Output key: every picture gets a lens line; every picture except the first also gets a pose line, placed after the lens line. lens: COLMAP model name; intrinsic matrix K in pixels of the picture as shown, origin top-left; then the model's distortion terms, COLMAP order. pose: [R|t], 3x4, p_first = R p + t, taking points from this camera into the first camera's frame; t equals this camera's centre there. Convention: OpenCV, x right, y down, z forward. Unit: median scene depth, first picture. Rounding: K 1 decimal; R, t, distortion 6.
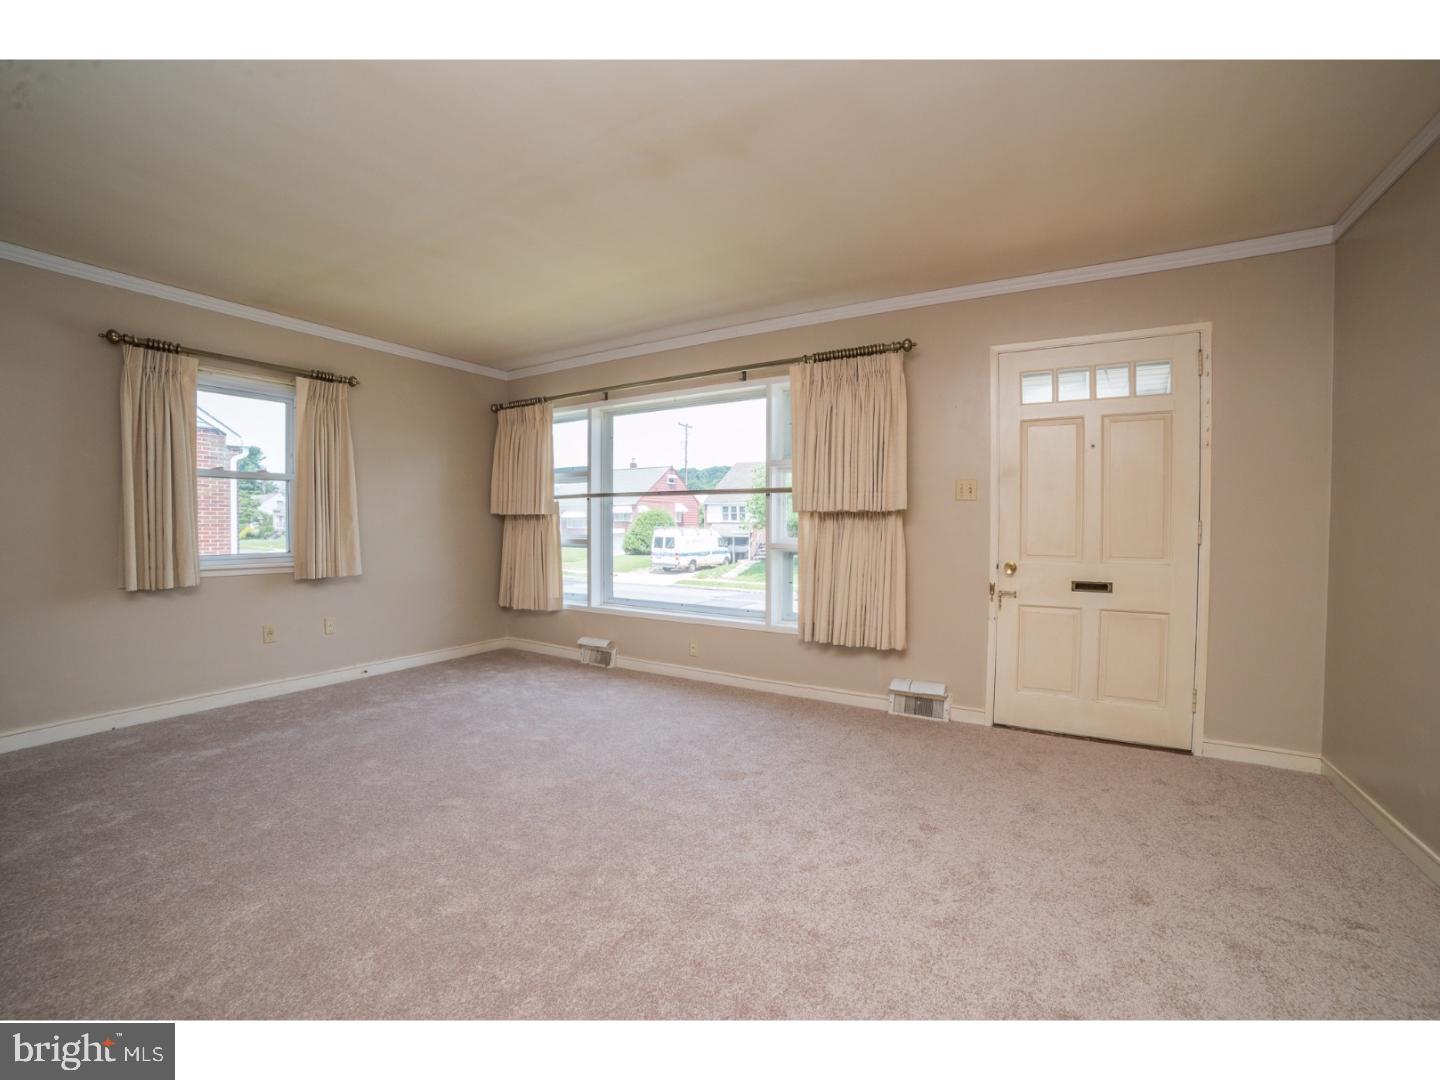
lens RADIAL K [[609.4, 0, 720.0], [0, 609.4, 540.0], [0, 0, 1]] dist [-0.102010, 0.038839]
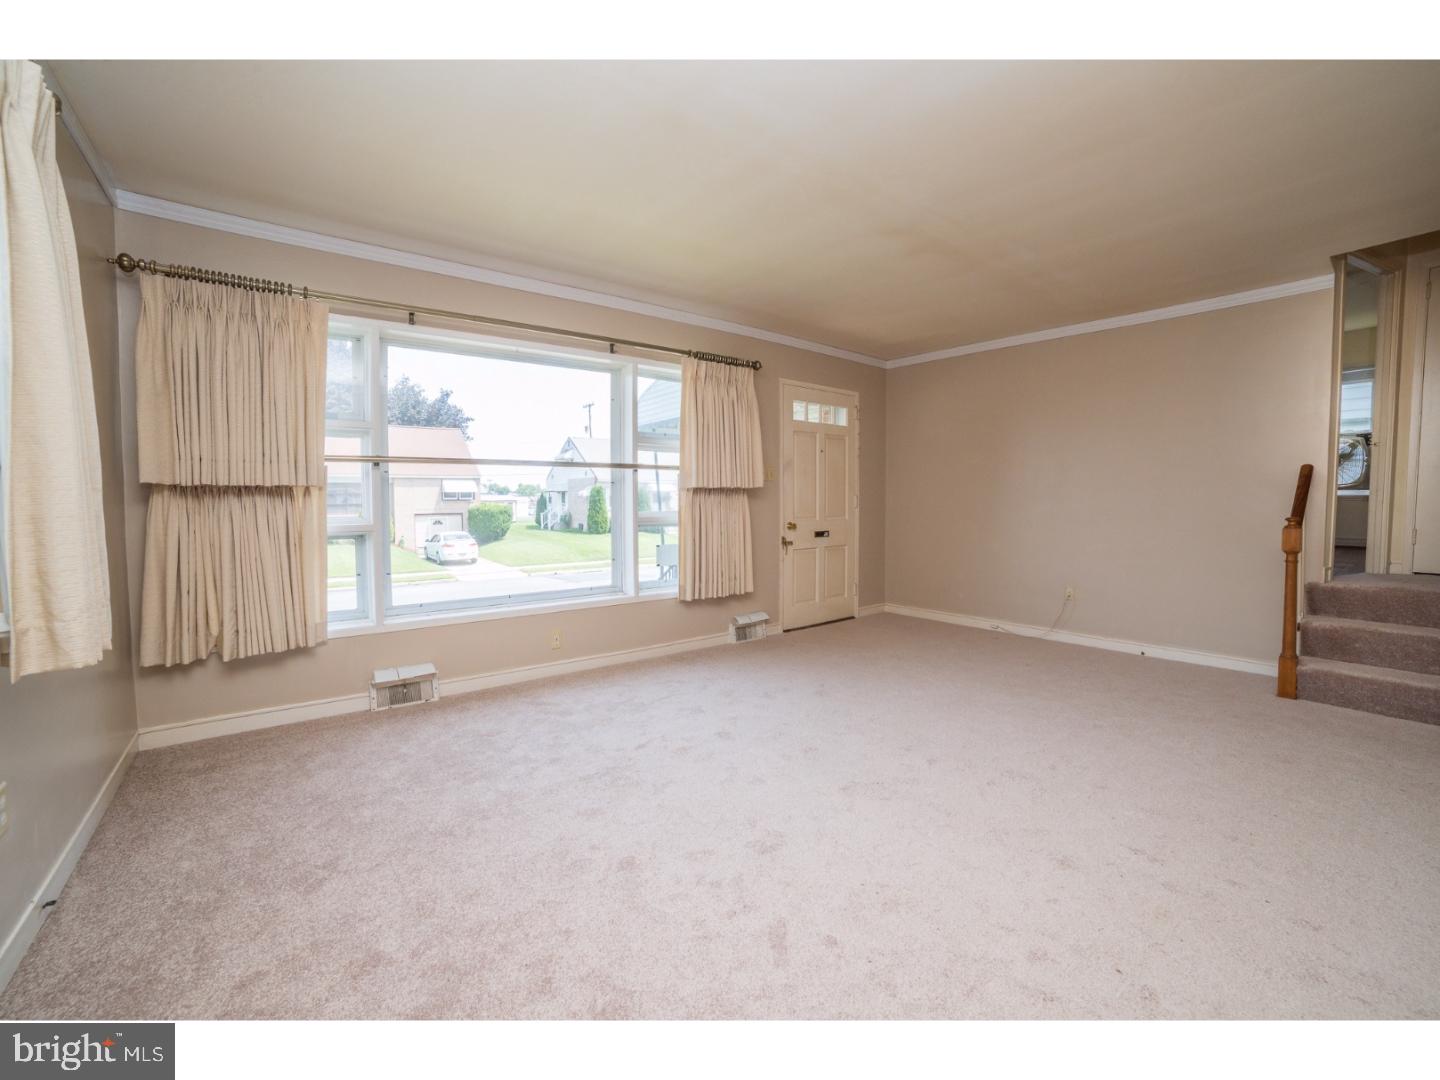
lens RADIAL K [[609.4, 0, 720.0], [0, 609.4, 540.0], [0, 0, 1]] dist [-0.102010, 0.038839]
pose [[0.343447, -0.068542, 0.936668, -0.912604], [0.028589, 0.997634, 0.062520, -0.018482], [-0.938737, 0.005306, 0.344594, 0.547953]]
